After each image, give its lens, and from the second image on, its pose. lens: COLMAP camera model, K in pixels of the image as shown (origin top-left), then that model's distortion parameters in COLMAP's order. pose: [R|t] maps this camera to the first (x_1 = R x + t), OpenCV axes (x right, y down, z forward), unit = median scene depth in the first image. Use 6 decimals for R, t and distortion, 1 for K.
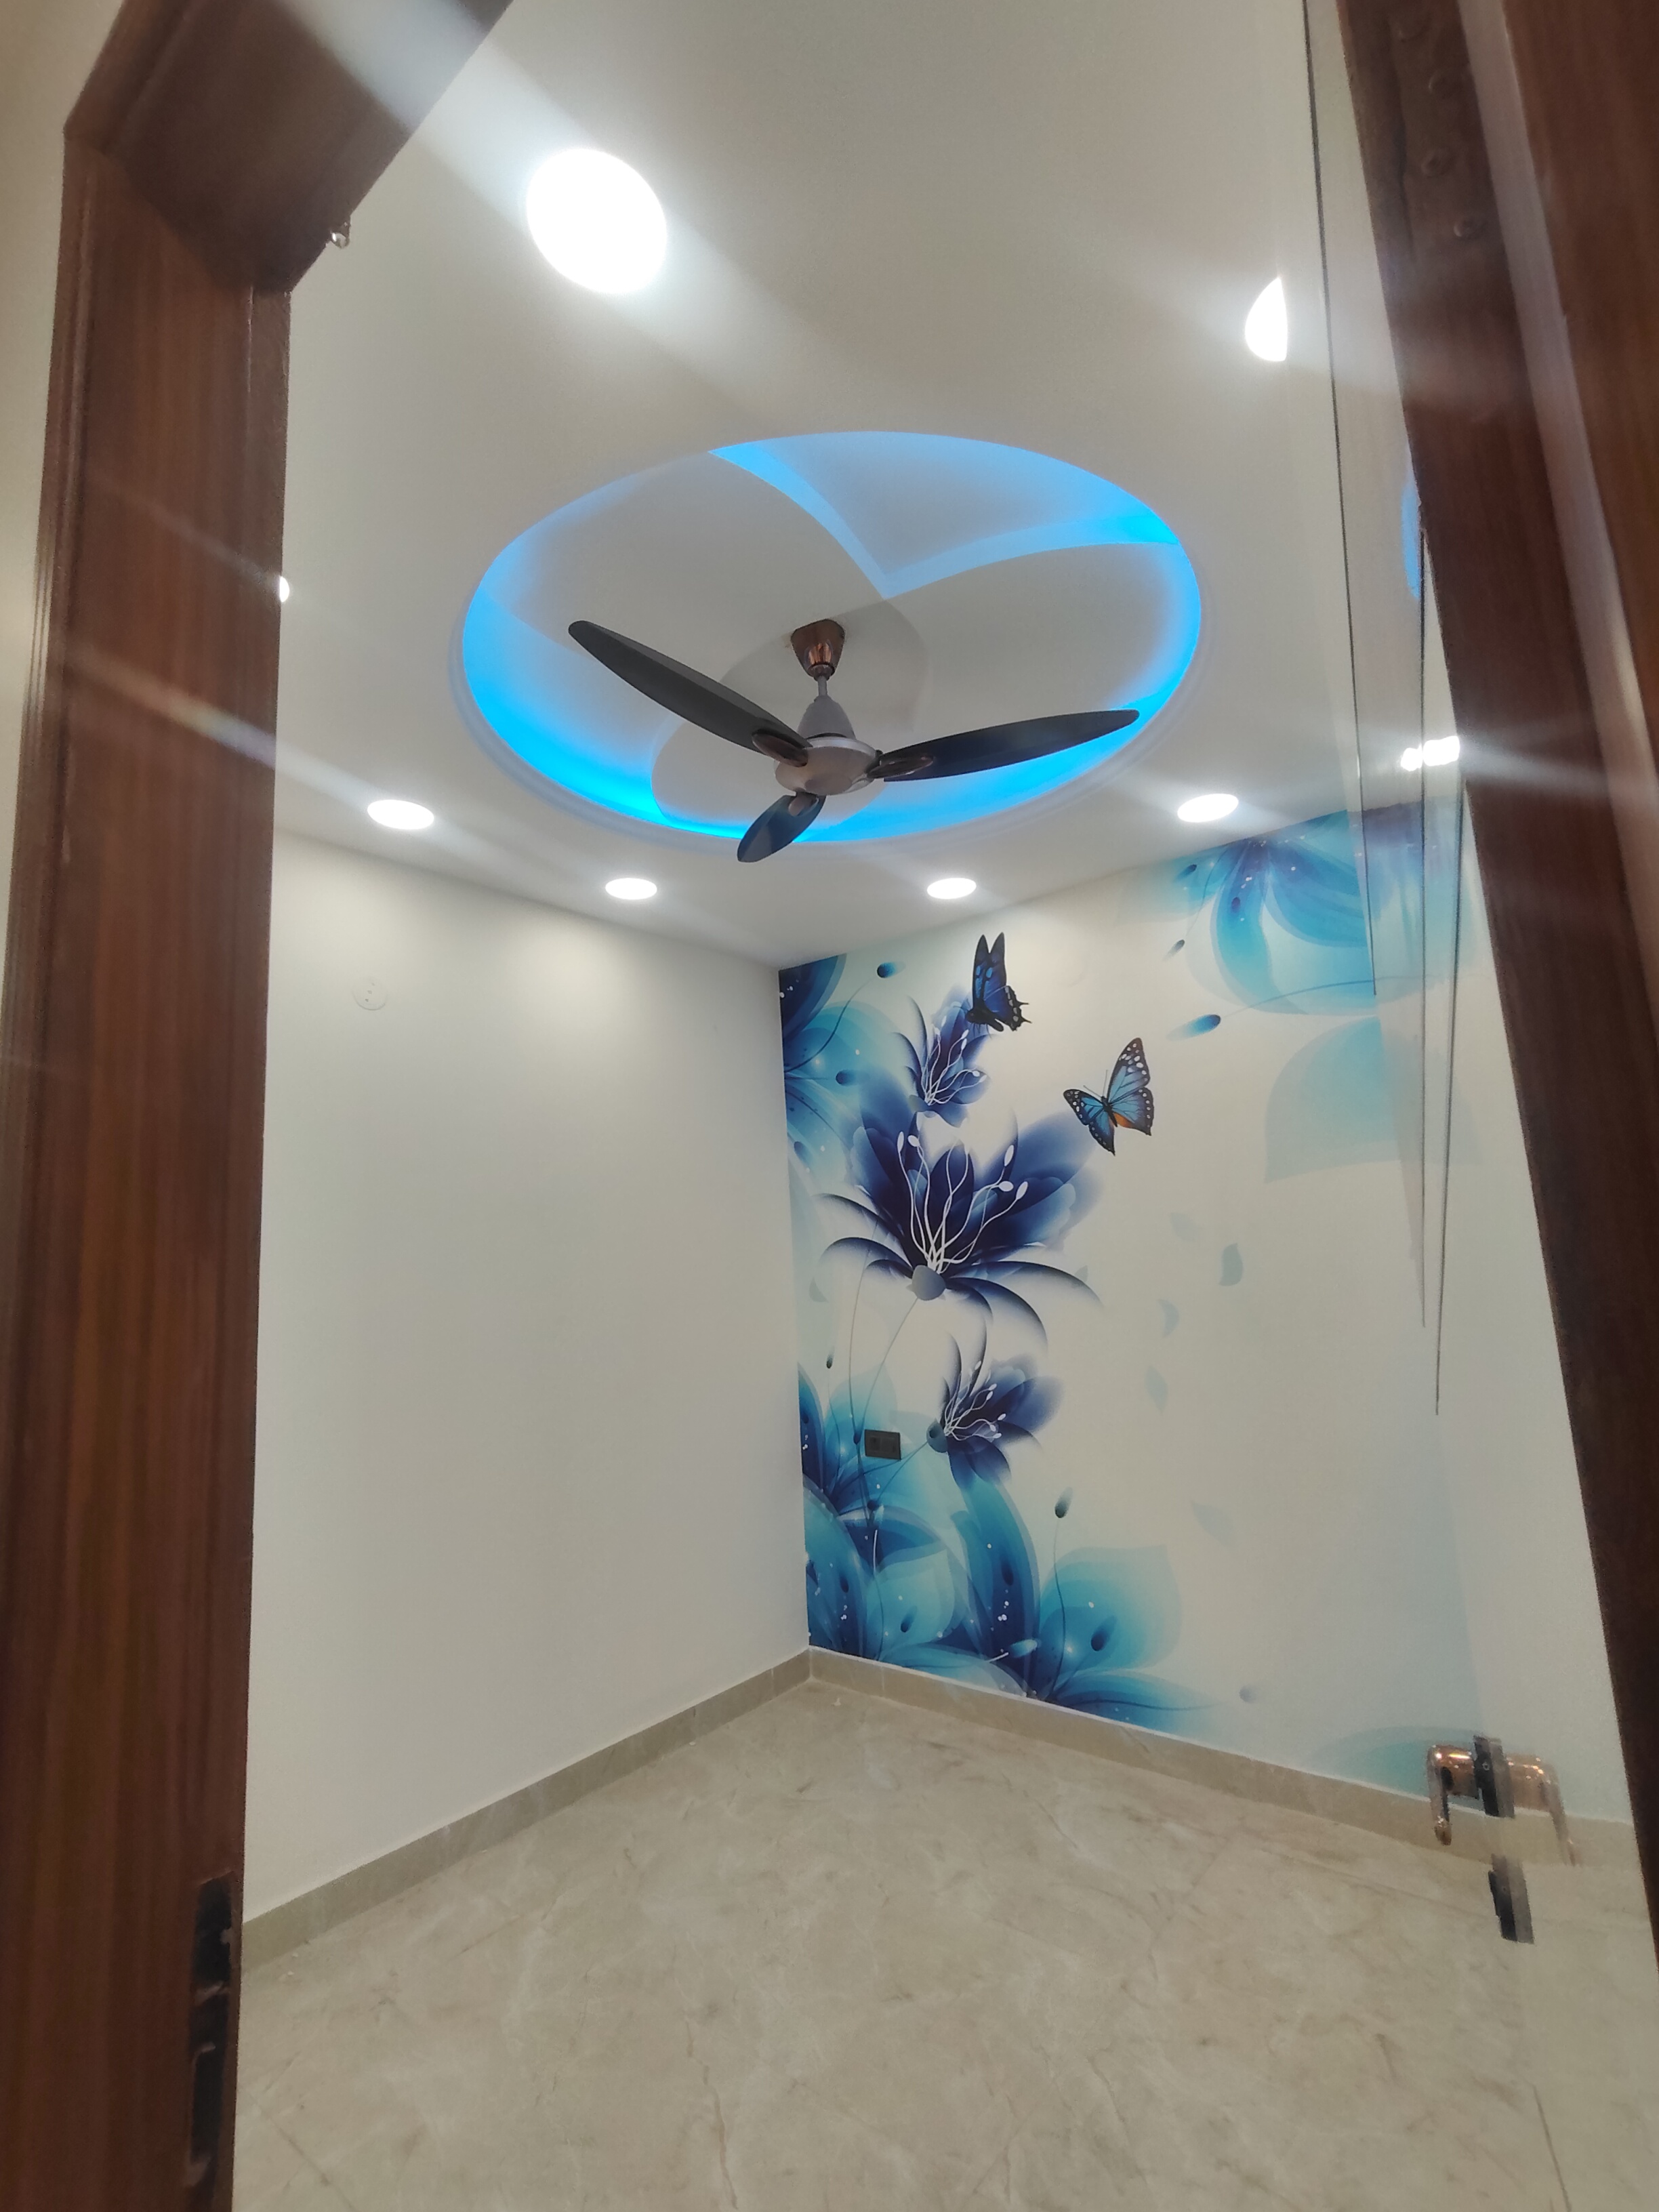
lens RADIAL K [[1028.3, 0, 826.4], [0, 1028.3, 1097.8], [0, 0, 1]] dist [0.000028, 0.001384]
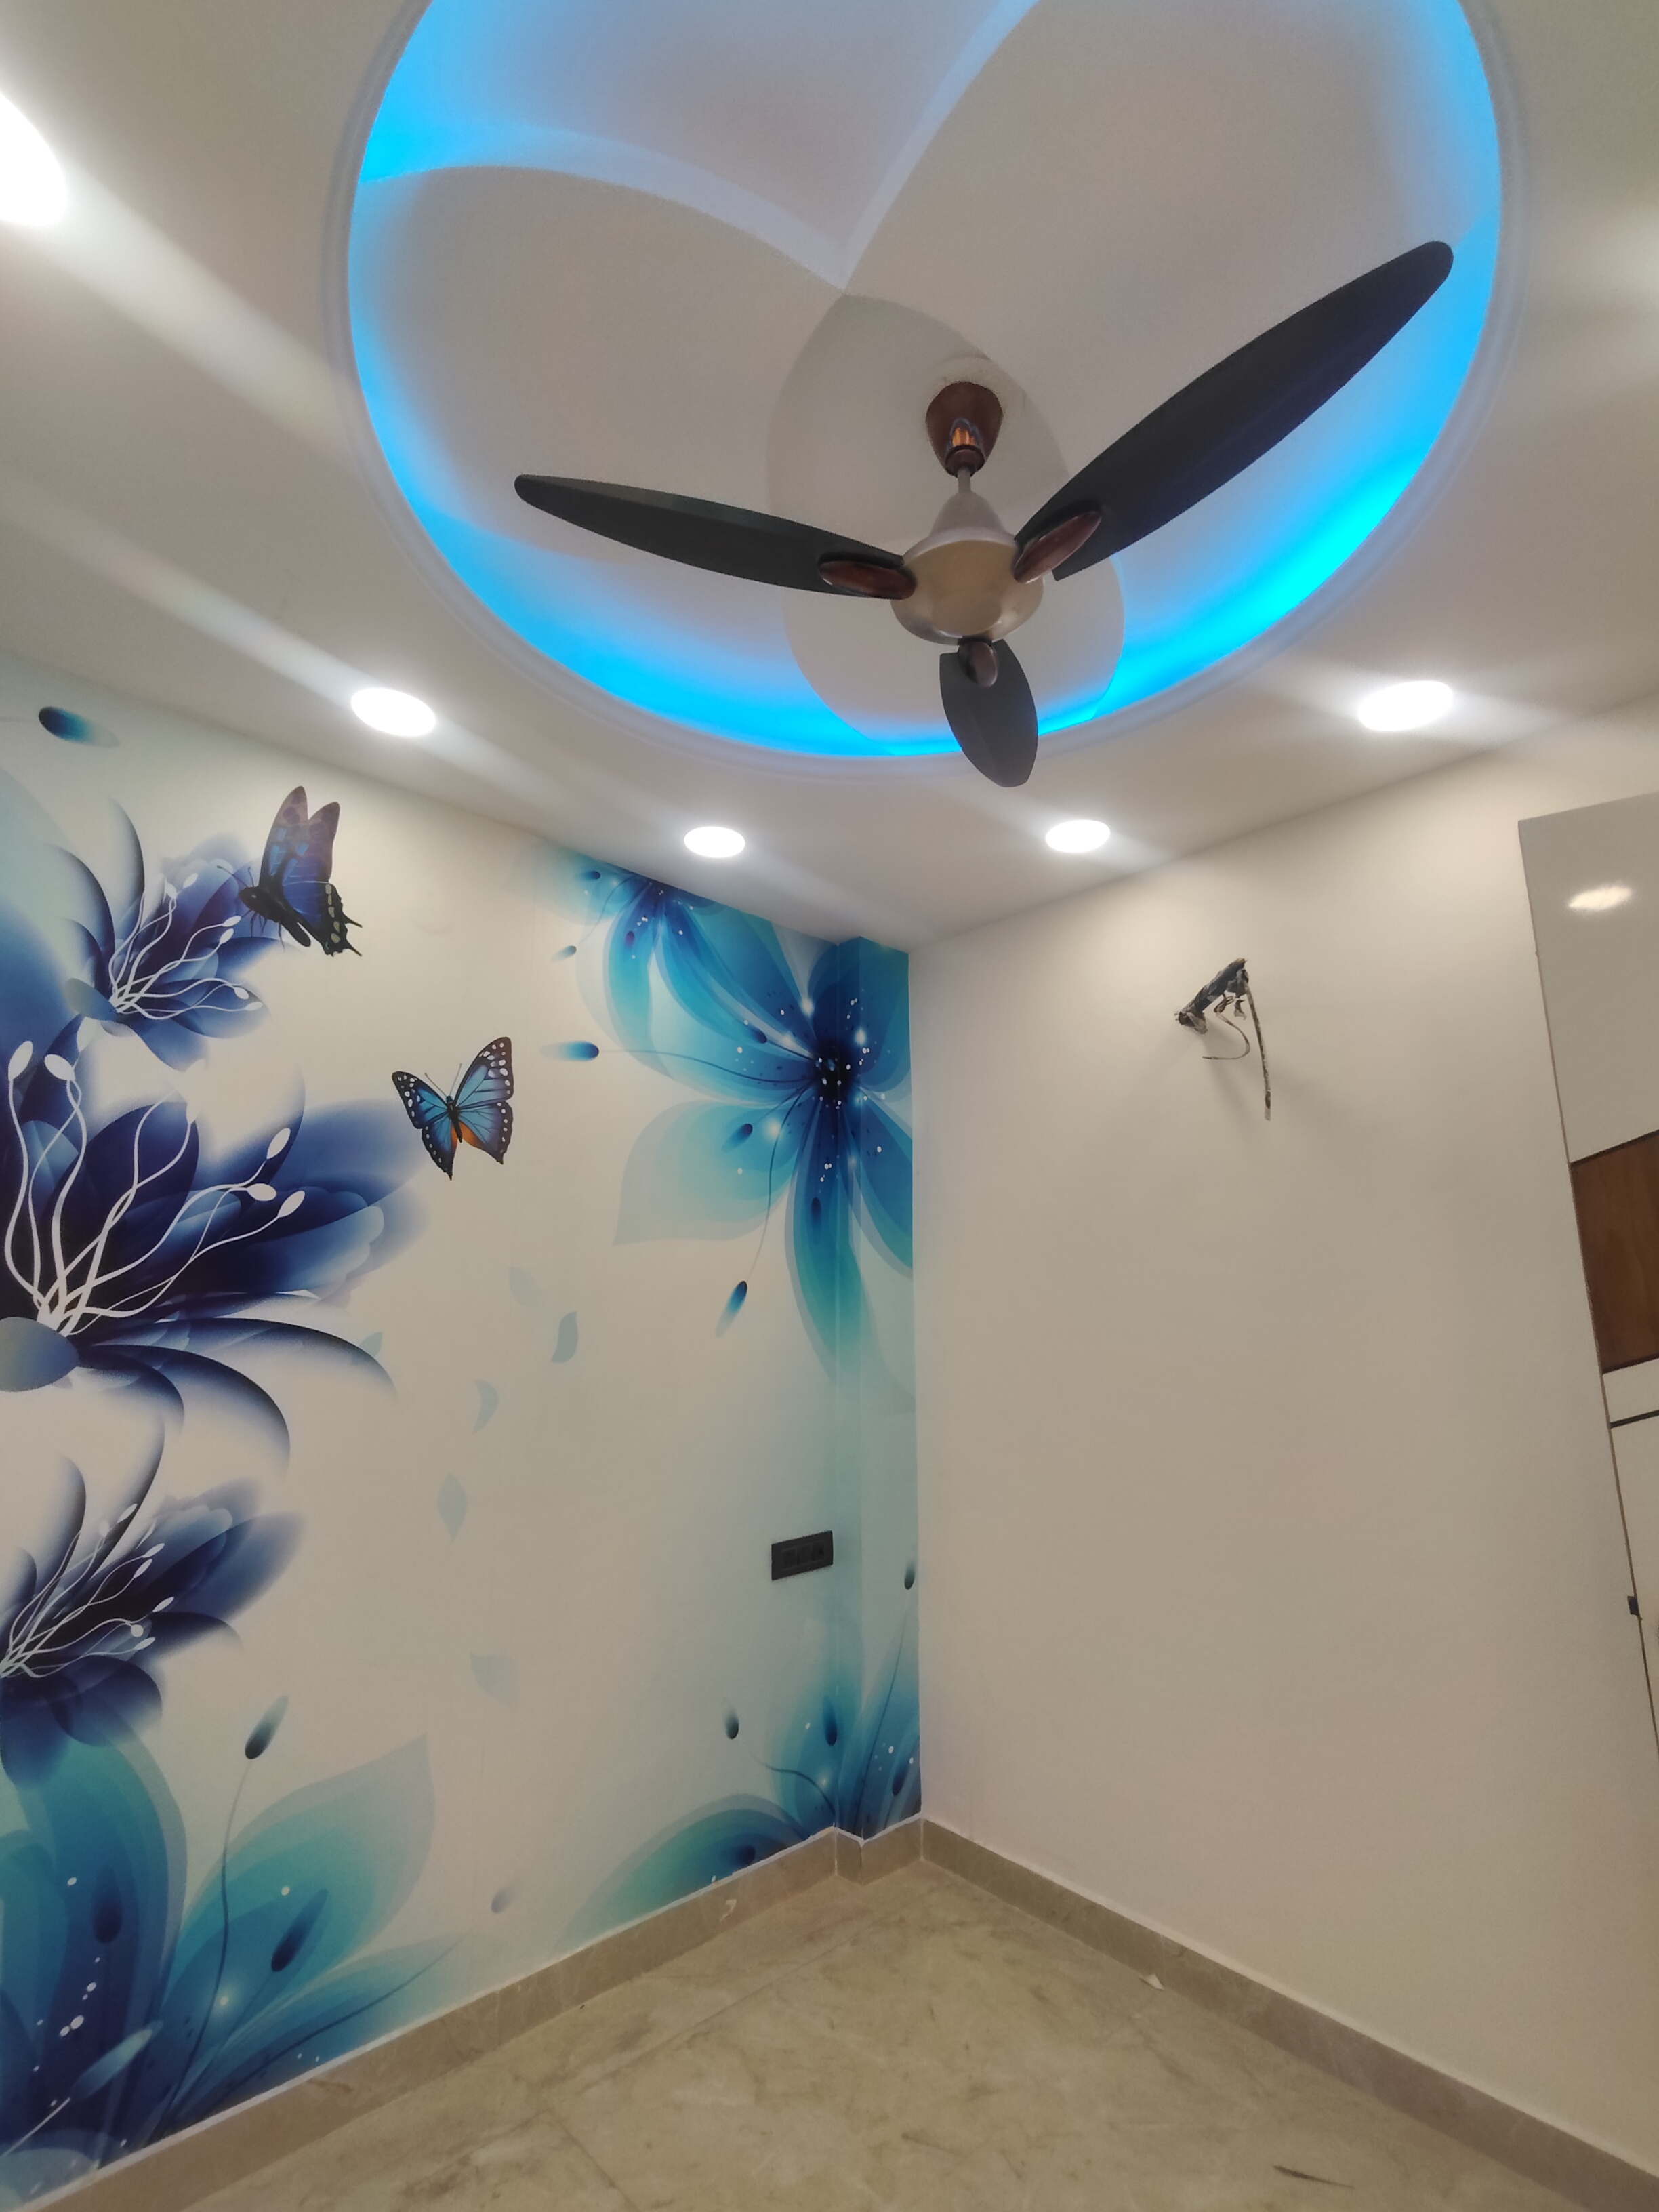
lens RADIAL K [[1028.3, 0, 826.4], [0, 1028.3, 1097.8], [0, 0, 1]] dist [0.000028, 0.001384]
pose [[0.121535, 0.255310, 0.959190, -0.383532], [-0.174354, 0.956820, -0.232588, 0.118737], [-0.977154, -0.138971, 0.160801, 0.607766]]
